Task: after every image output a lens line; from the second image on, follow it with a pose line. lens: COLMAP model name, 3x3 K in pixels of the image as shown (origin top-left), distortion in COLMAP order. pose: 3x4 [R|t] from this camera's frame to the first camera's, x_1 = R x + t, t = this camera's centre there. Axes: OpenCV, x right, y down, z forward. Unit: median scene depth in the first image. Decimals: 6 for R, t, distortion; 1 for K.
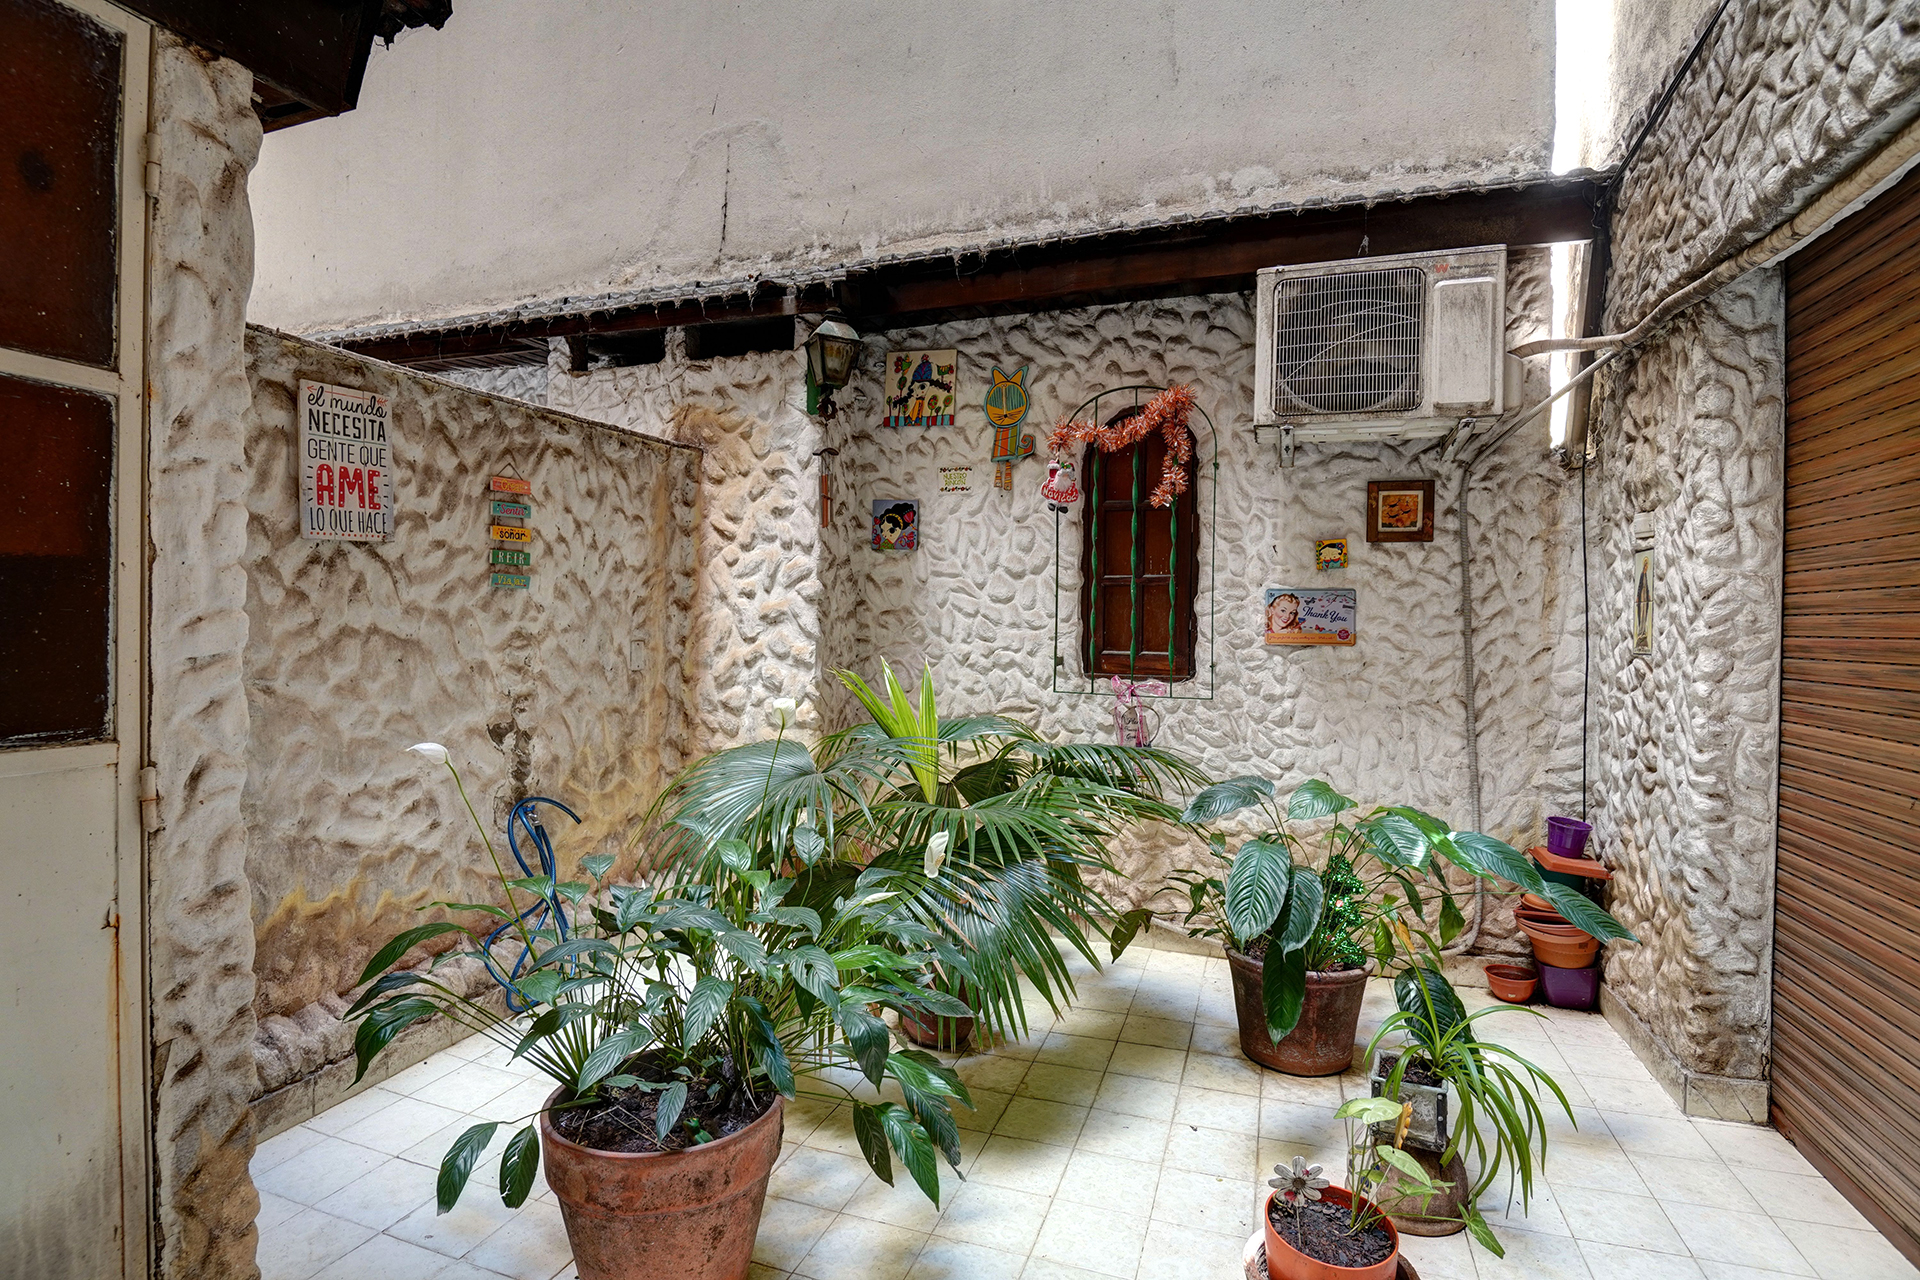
lens RADIAL K [[932.0, 0, 938.3], [0, 932.0, 636.3], [0, 0, 1]] dist [-0.027886, 0.000128]
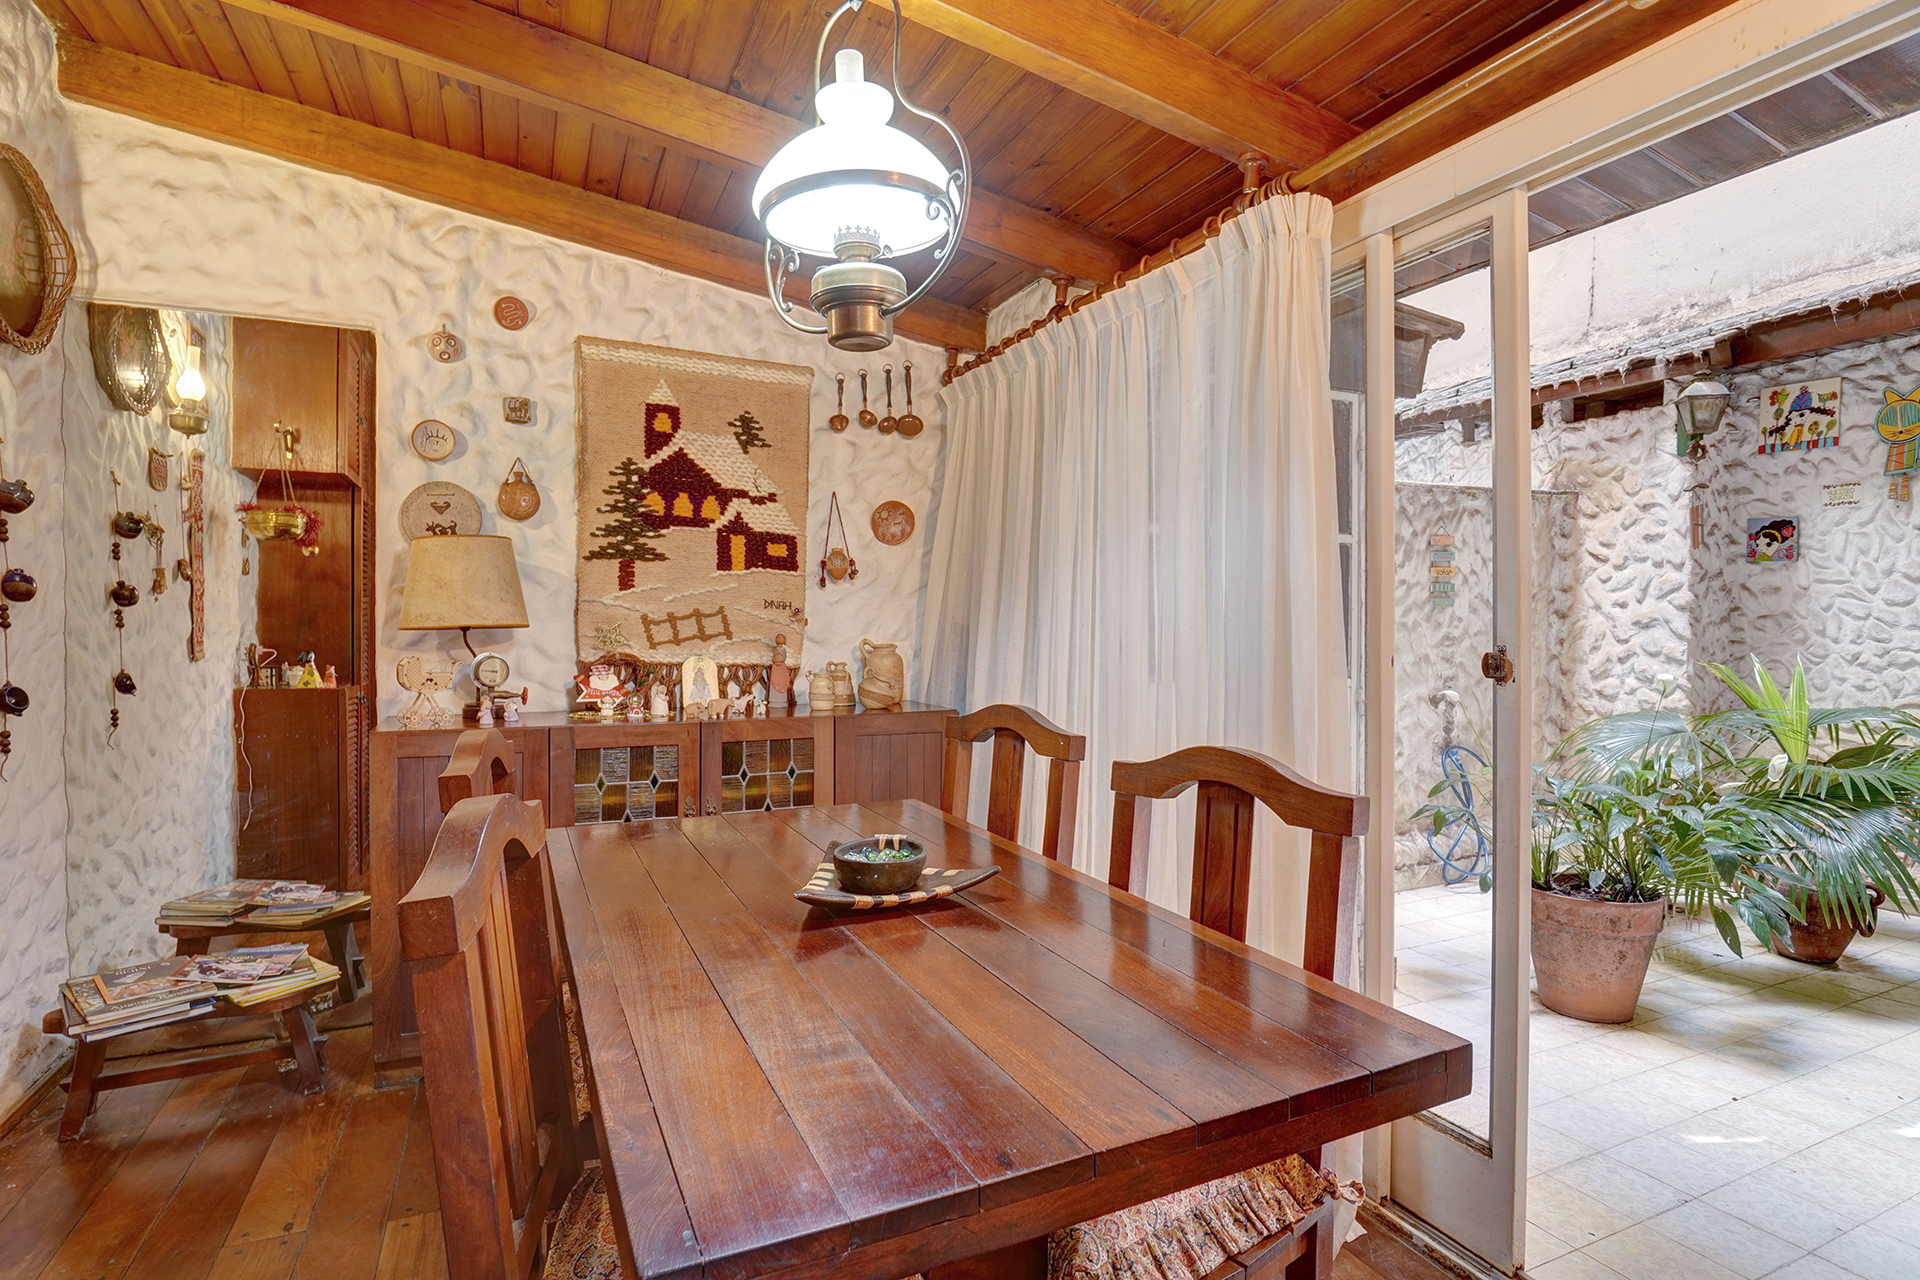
lens RADIAL K [[947.1, 0, 960.0], [0, 947.1, 640.0], [0, 0, 1]] dist [-0.024826, 0.001323]
pose [[0.702786, -0.002988, -0.711395, 0.065701], [0.001511, 0.999995, -0.002708, 0.004256], [0.711400, 0.000829, 0.702787, -0.515427]]
